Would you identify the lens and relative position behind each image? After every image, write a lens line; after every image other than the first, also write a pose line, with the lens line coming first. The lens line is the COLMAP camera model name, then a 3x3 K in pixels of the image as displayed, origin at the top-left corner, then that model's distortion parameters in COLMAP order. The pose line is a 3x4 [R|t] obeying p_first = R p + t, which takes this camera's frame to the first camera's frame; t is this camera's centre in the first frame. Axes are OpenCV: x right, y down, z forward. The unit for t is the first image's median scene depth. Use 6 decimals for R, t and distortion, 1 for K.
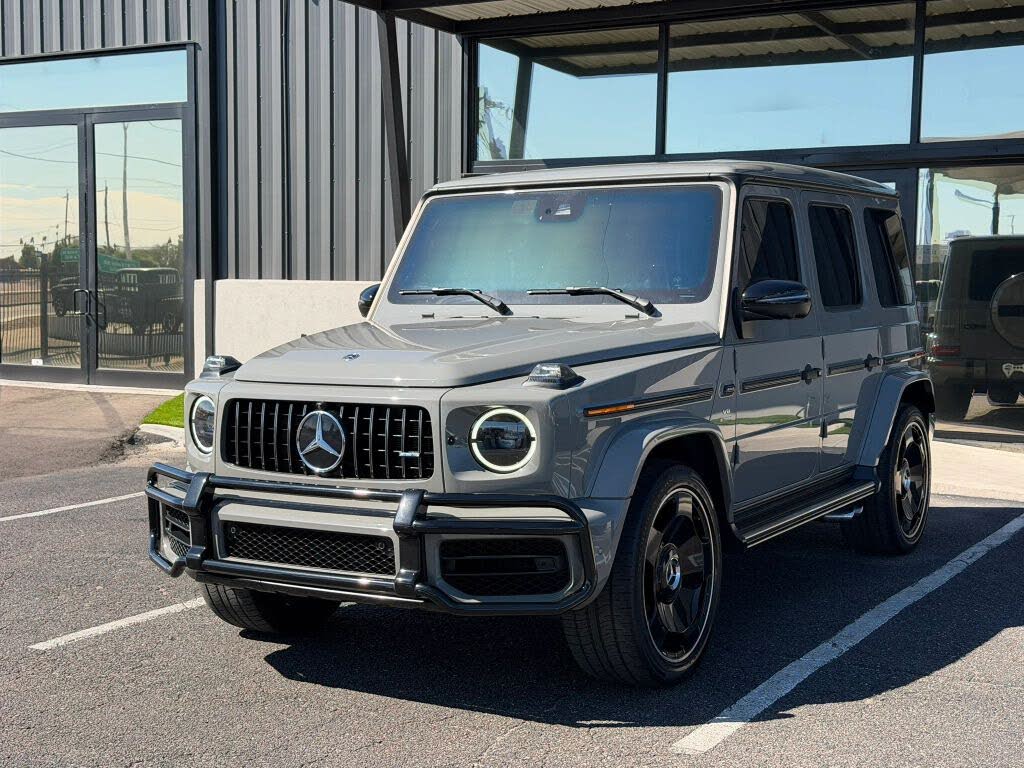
lens RADIAL K [[1420.4, 0, 512.0], [0, 1420.4, 379.7], [0, 0, 1]] dist [0.113749, 0.000000]
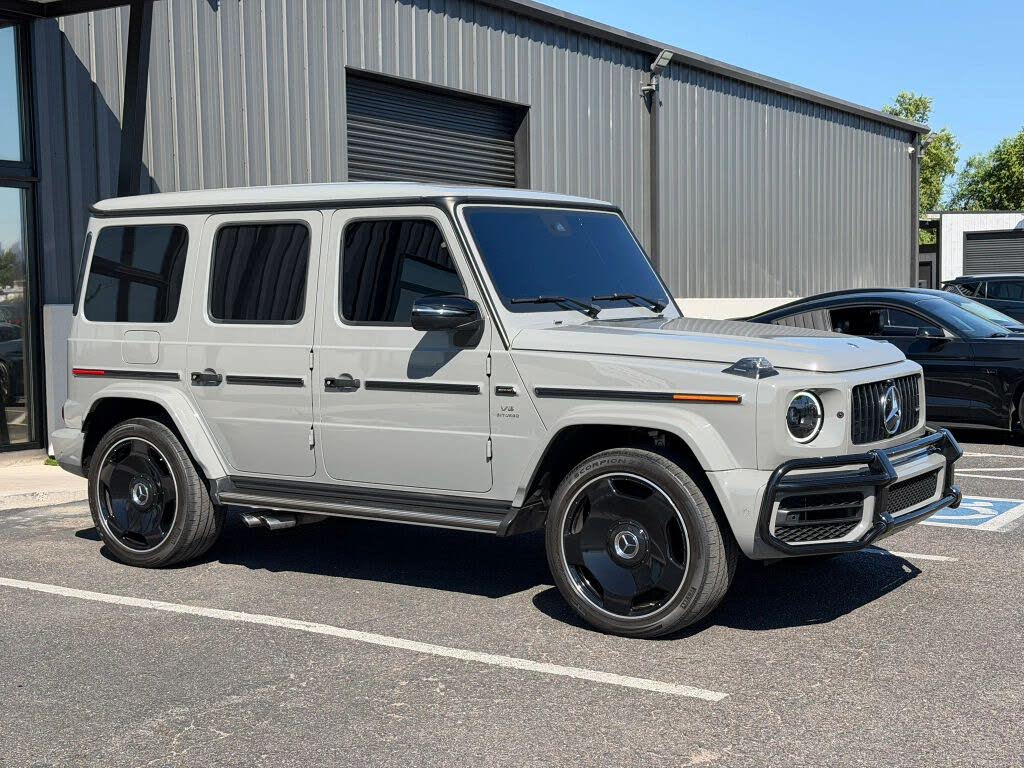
lens RADIAL K [[1420.4, 0, 517.2], [0, 1420.4, 382.1], [0, 0, 1]] dist [0.113749, 0.000000]
pose [[0.048836, -0.065004, 0.996689, -1.306720], [0.082958, 0.994696, 0.060809, -0.079450], [-0.995356, 0.079714, 0.053970, 1.152714]]
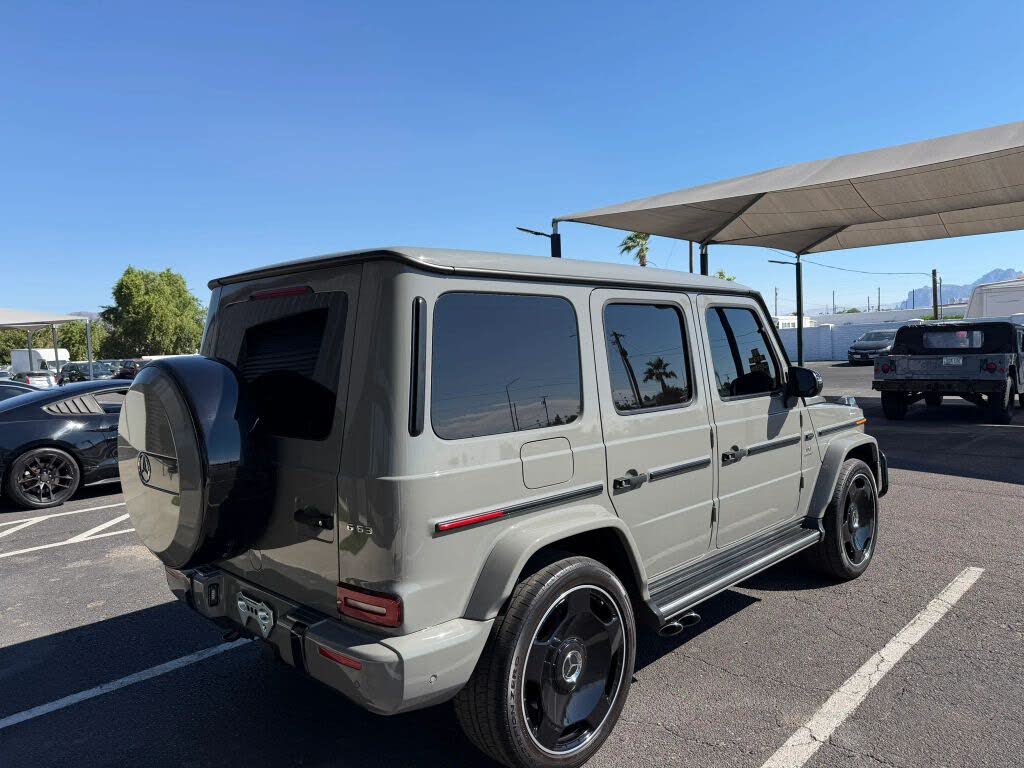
lens RADIAL K [[721.6, 0, 518.3], [0, 721.6, 380.6], [0, 0, 1]] dist [0.032672, -0.044390]
pose [[-0.969233, 0.022168, 0.245144, -0.008361], [0.052496, 0.991639, 0.117880, -0.178565], [-0.240481, 0.127123, -0.962293, 2.092747]]
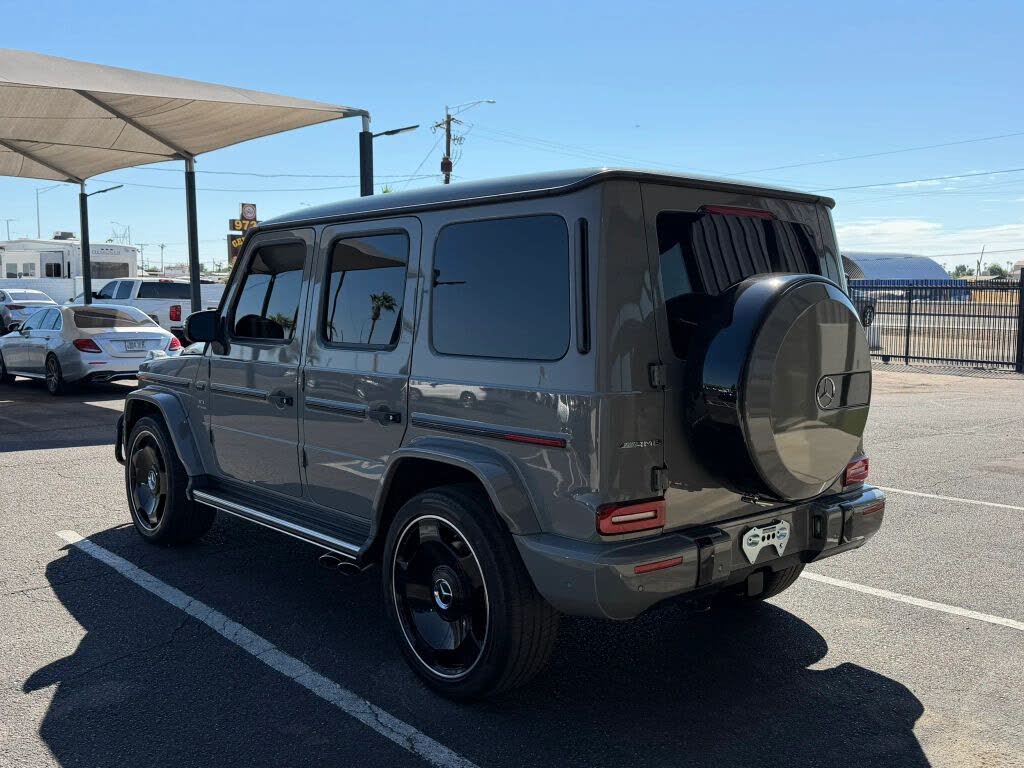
lens RADIAL K [[959.0, 0, 511.9], [0, 959.0, 381.1], [0, 0, 1]] dist [0.011284, 0.000000]
pose [[-0.311548, 0.082389, -0.946652, 1.015871], [-0.067794, 0.991768, 0.108626, -0.131031], [0.947809, 0.098019, -0.303398, 1.669323]]
